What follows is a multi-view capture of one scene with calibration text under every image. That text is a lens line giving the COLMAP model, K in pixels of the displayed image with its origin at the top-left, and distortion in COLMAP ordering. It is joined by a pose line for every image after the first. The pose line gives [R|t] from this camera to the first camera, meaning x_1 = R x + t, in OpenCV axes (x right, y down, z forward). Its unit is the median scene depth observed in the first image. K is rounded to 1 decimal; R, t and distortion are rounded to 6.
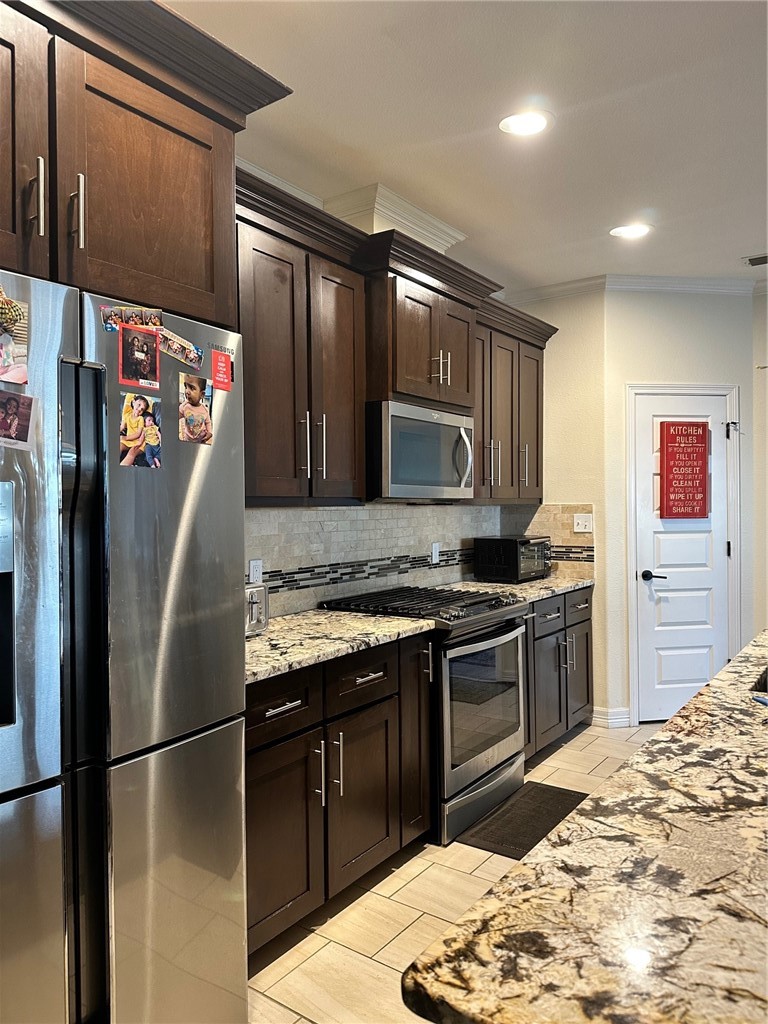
lens RADIAL K [[713.4, 0, 384.8], [0, 713.4, 509.6], [0, 0, 1]] dist [-0.003111, -0.001523]
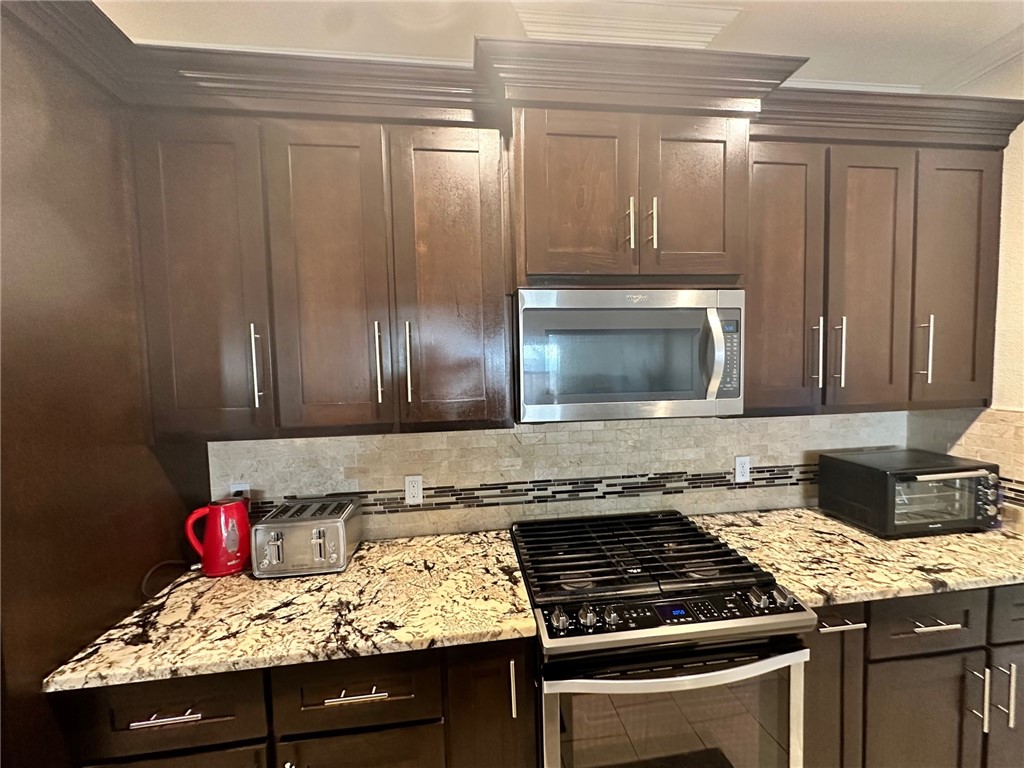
lens RADIAL K [[406.8, 0, 510.7], [0, 406.8, 383.5], [0, 0, 1]] dist [-0.002288, -0.000058]
pose [[0.674882, 0.023345, -0.737556, 0.265005], [0.012907, 0.998973, 0.043430, -0.064841], [0.737812, -0.038830, 0.673888, 0.613951]]
